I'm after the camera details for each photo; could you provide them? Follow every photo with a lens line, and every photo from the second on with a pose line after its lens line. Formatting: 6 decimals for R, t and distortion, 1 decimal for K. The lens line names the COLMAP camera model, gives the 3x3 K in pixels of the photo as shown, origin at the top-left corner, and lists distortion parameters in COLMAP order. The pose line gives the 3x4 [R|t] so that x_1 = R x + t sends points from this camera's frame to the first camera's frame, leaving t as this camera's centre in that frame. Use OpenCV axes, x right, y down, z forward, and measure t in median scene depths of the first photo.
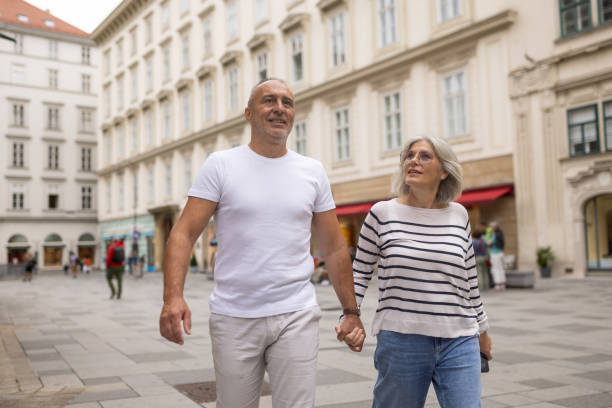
lens RADIAL K [[694.8, 0, 306.0], [0, 694.8, 204.0], [0, 0, 1]] dist [-0.001271, -0.004709]
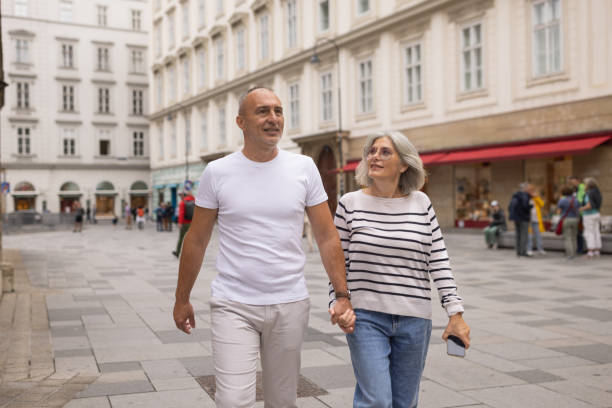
lens RADIAL K [[679.4, 0, 305.2], [0, 679.4, 188.2], [0, 0, 1]] dist [0.003297, -0.008565]
pose [[0.990860, 0.012457, -0.134318, 0.033719], [-0.000639, 0.996149, 0.087674, -0.029982], [0.134893, -0.086787, 0.987052, 0.115080]]
